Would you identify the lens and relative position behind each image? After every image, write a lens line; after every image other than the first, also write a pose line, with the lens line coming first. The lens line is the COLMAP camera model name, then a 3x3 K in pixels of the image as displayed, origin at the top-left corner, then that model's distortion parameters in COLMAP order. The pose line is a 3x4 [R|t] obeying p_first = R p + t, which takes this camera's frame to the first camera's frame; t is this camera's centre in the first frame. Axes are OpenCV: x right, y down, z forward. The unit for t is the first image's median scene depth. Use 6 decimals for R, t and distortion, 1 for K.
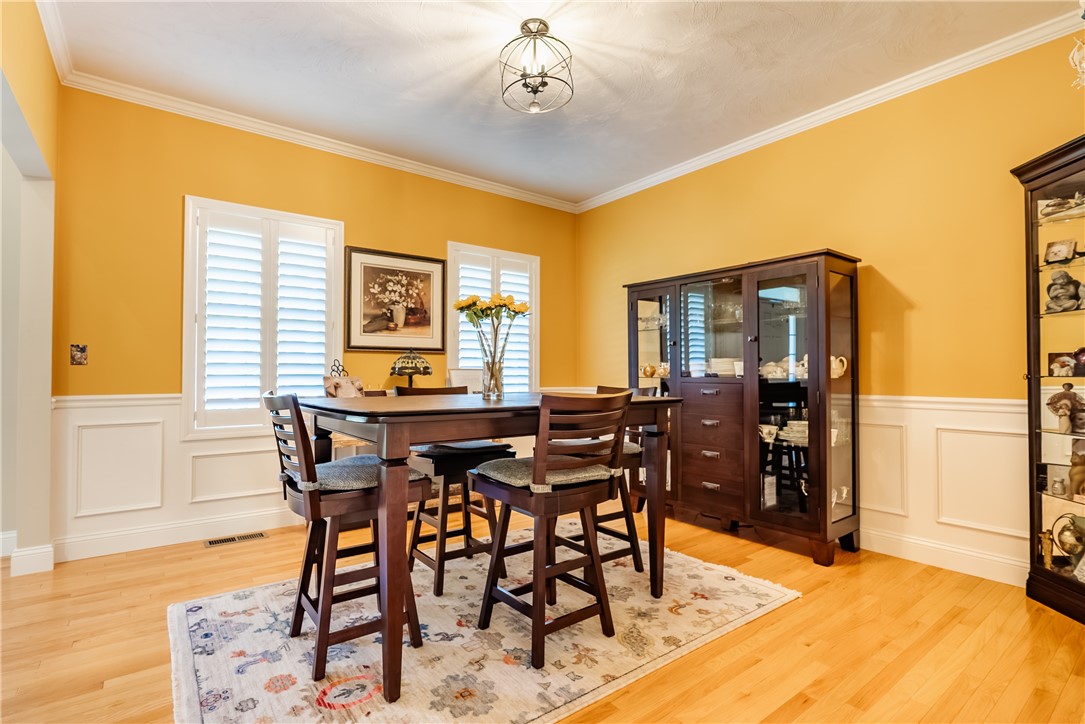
lens RADIAL K [[514.1, 0, 543.8], [0, 514.1, 362.5], [0, 0, 1]] dist [-0.003025, 0.000878]
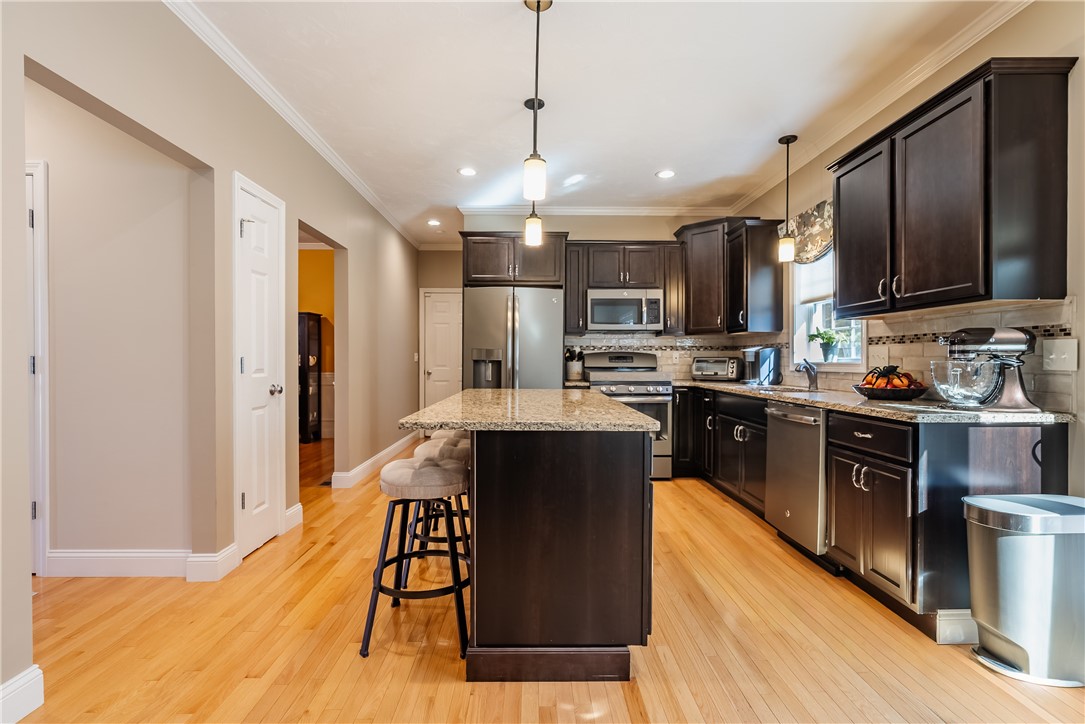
lens RADIAL K [[514.1, 0, 540.7], [0, 514.1, 359.6], [0, 0, 1]] dist [-0.003025, 0.000878]
pose [[0.591032, -0.006838, 0.806619, -0.684181], [-0.008569, 0.999854, 0.014755, -0.039242], [-0.806603, -0.015633, 0.590887, -1.192476]]
